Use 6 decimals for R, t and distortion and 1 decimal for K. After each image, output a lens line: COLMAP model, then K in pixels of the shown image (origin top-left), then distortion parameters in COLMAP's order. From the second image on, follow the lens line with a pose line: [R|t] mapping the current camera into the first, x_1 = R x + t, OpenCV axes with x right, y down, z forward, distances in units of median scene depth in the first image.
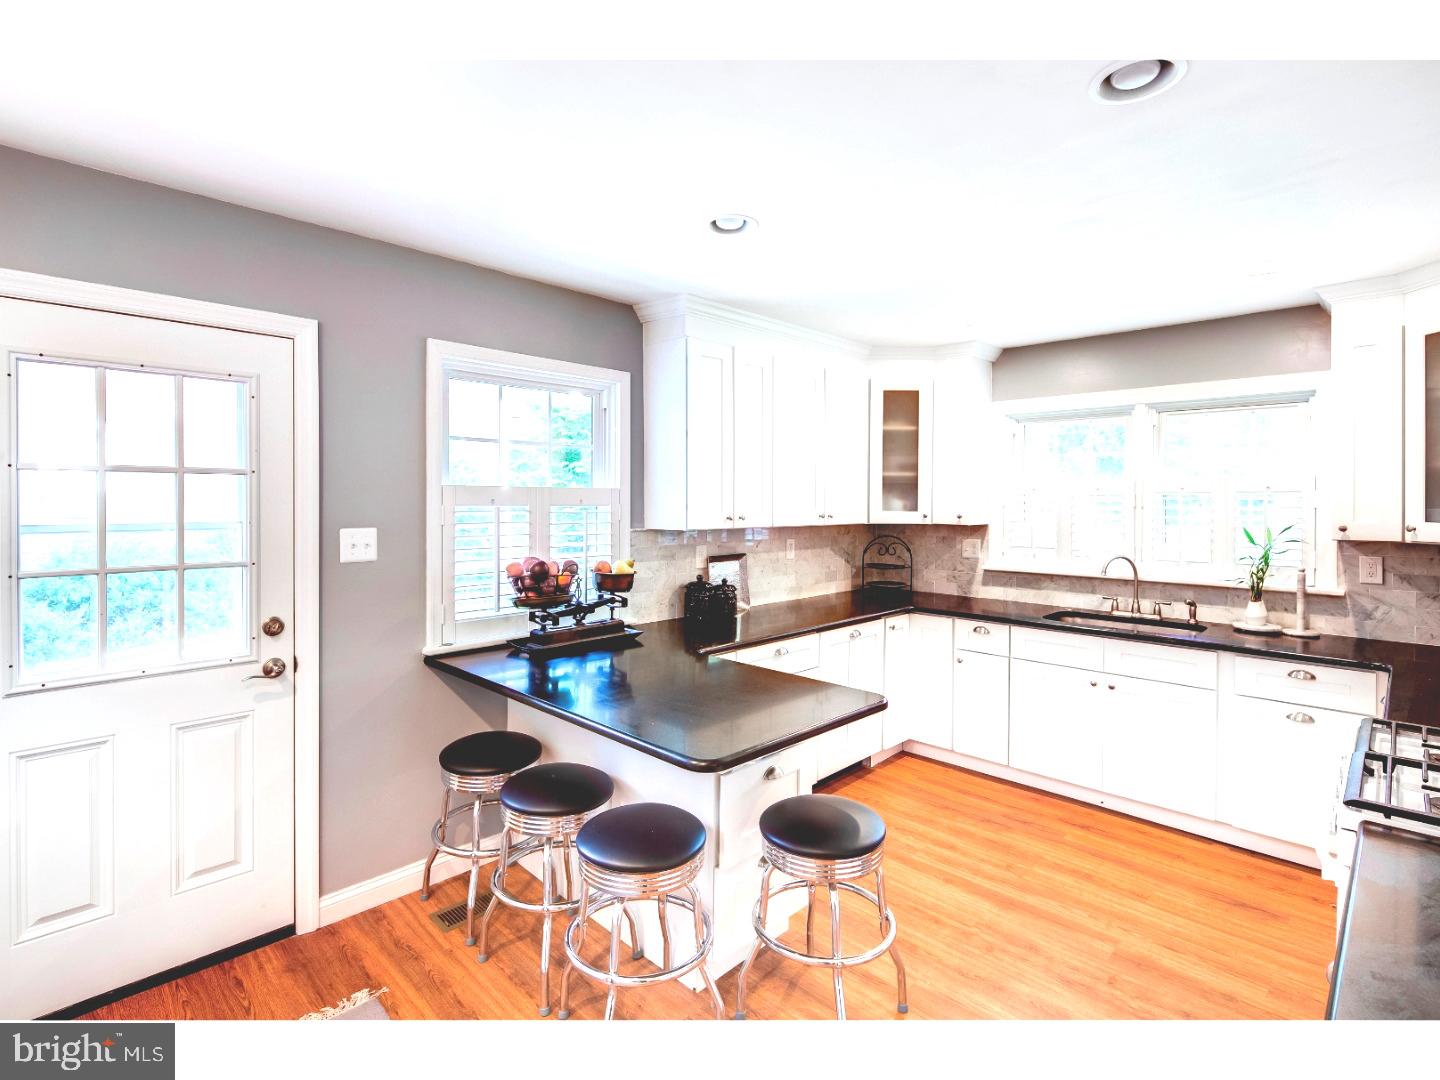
lens RADIAL K [[700.1, 0, 718.2], [0, 700.1, 495.9], [0, 0, 1]] dist [0.001575, -0.005390]
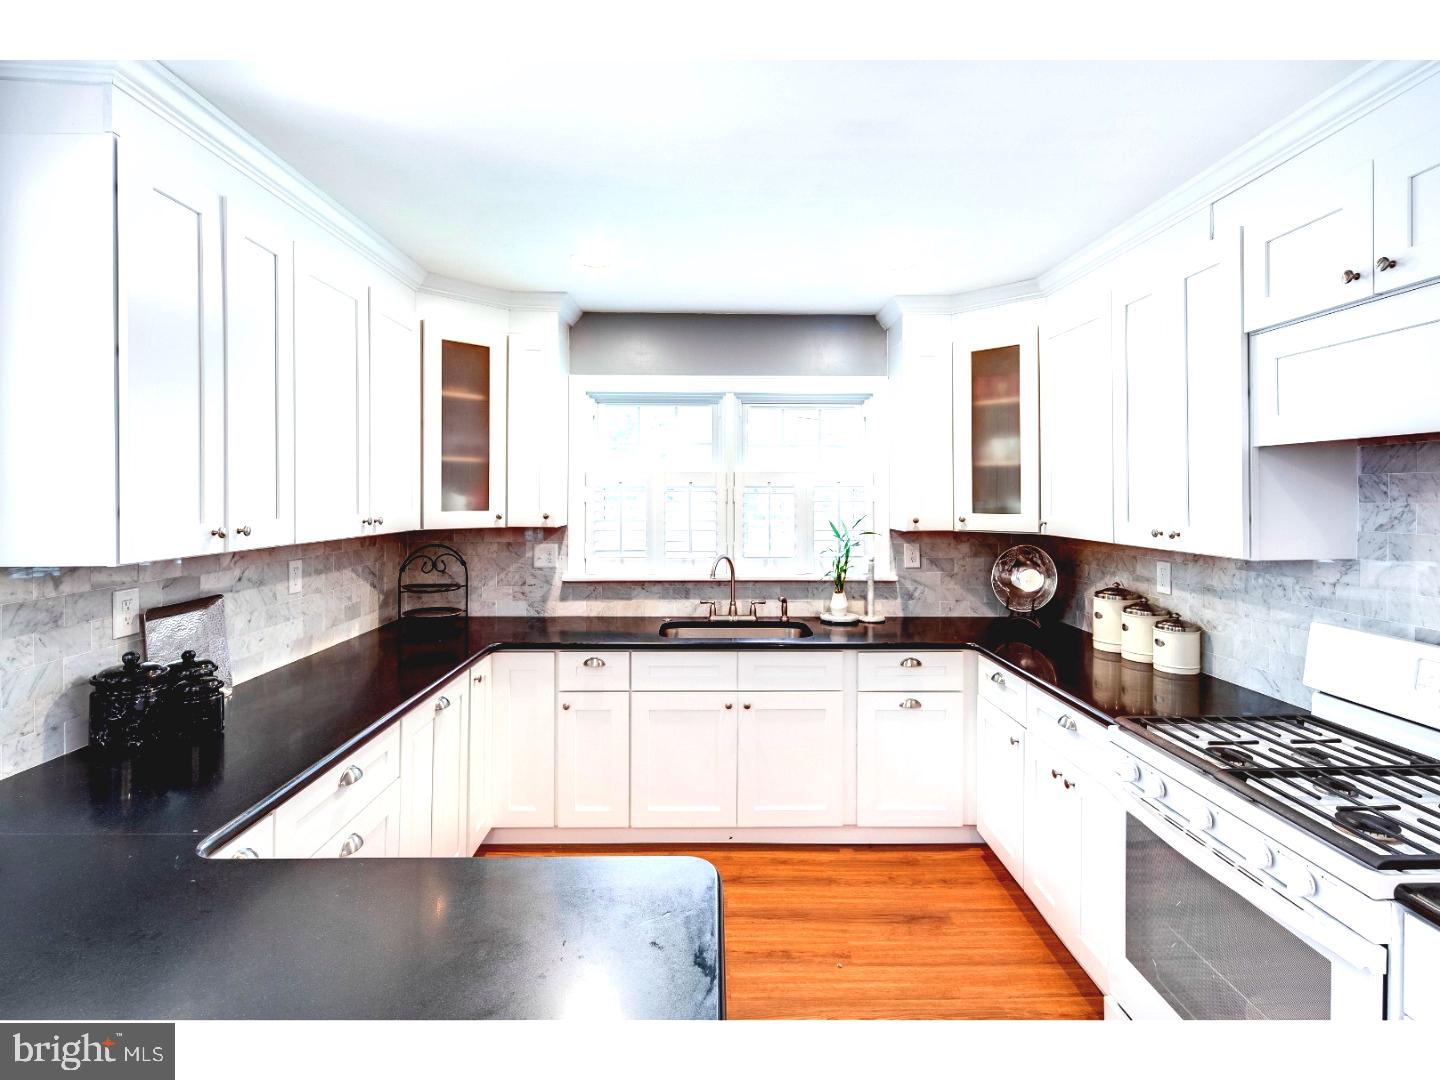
lens RADIAL K [[700.1, 0, 718.2], [0, 700.1, 495.9], [0, 0, 1]] dist [0.001575, -0.005390]
pose [[0.703581, -0.004694, 0.710600, -0.079414], [-0.001691, 0.999964, 0.008279, -0.000182], [-0.710613, -0.007026, 0.703548, 0.353307]]
